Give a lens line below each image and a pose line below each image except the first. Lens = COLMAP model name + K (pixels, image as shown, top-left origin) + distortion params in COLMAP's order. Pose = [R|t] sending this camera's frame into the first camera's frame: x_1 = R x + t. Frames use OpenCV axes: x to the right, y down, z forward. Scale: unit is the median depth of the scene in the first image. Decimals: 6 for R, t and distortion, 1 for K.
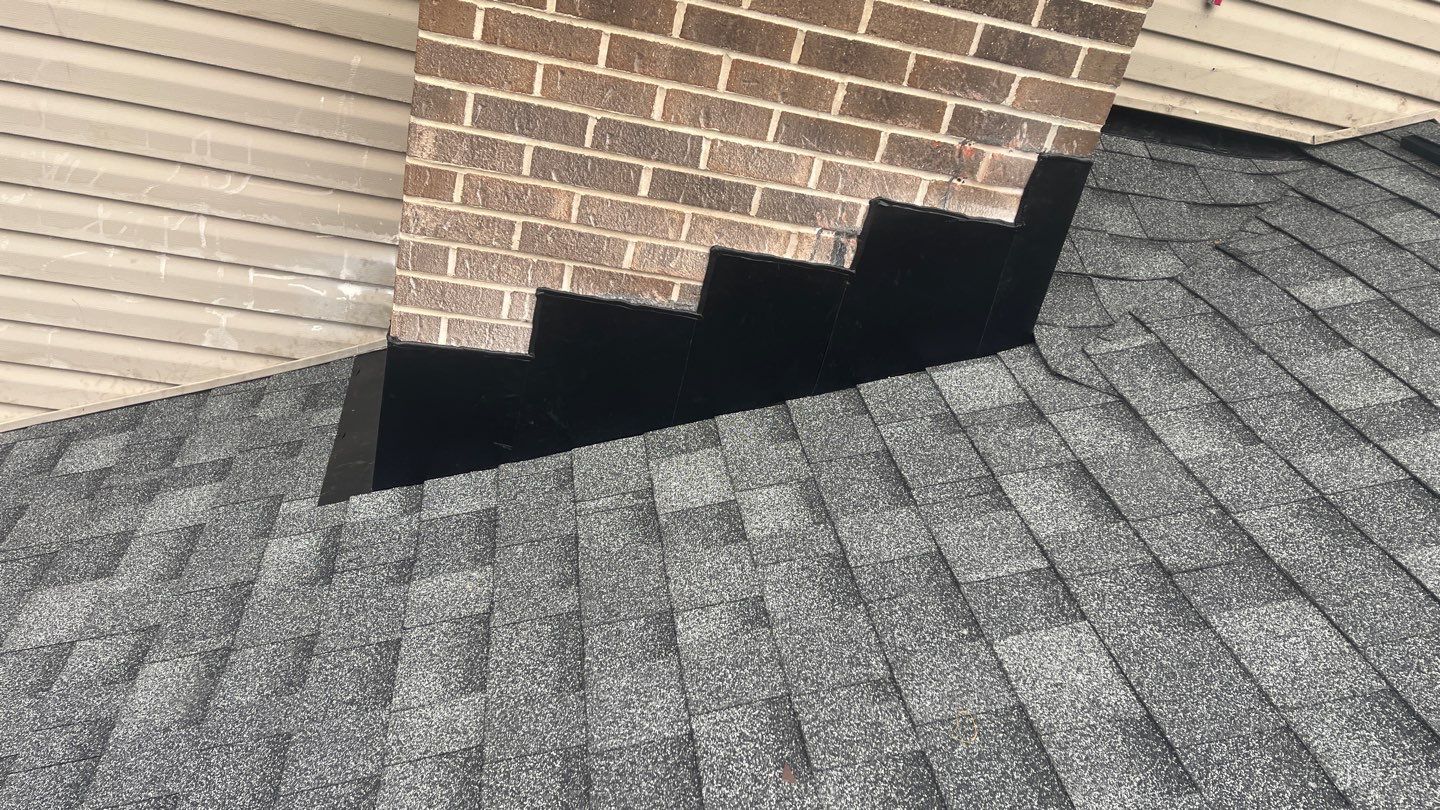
lens RADIAL K [[1105.3, 0, 724.7], [0, 1105.3, 417.3], [0, 0, 1]] dist [0.079714, -0.099941]
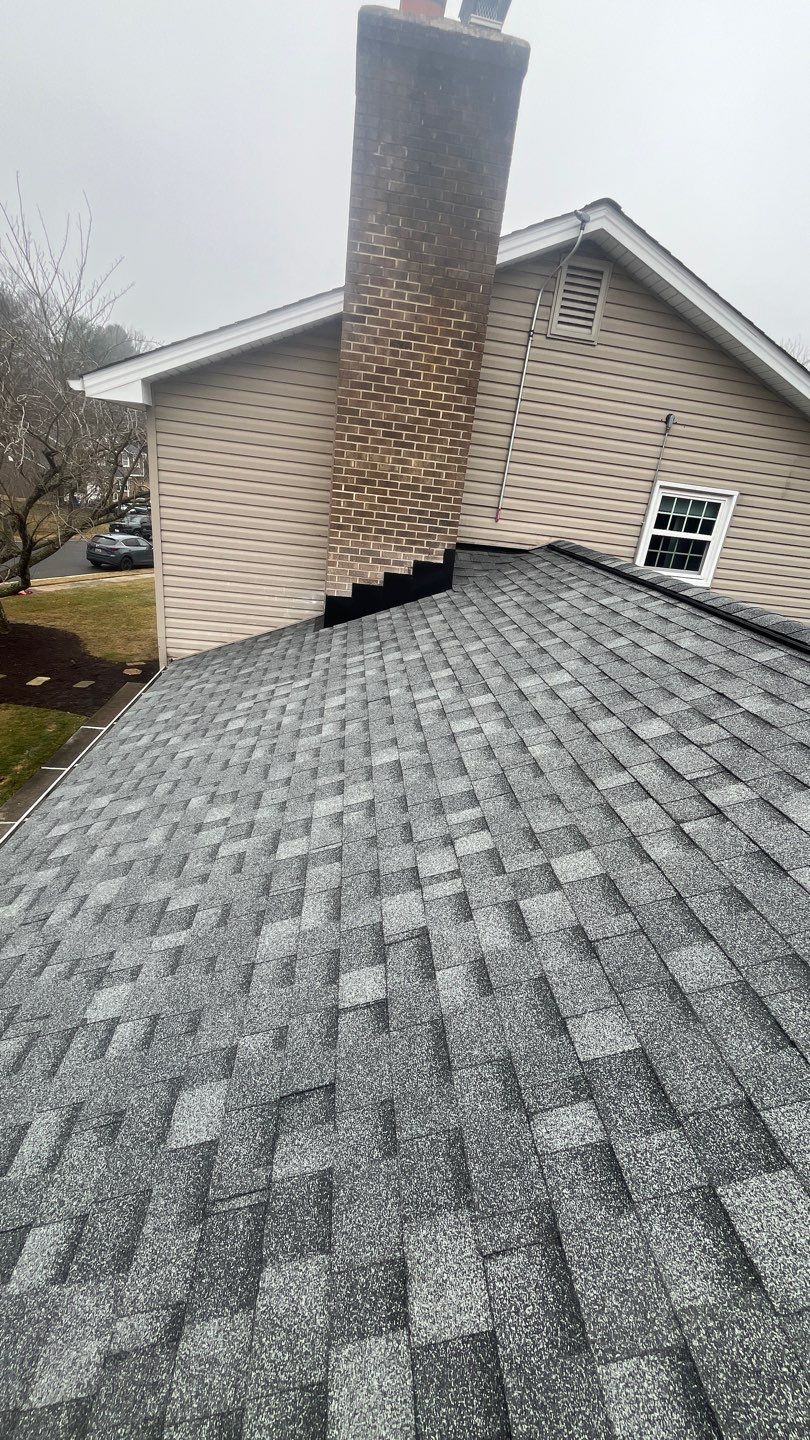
lens RADIAL K [[595.7, 0, 405.0], [0, 595.7, 720.0], [0, 0, 1]] dist [0.000211, 0.000060]
pose [[0.991211, -0.079966, -0.105385, 0.328393], [0.067742, 0.991069, -0.114866, 0.876750], [0.113629, 0.106717, 0.987775, -1.717833]]
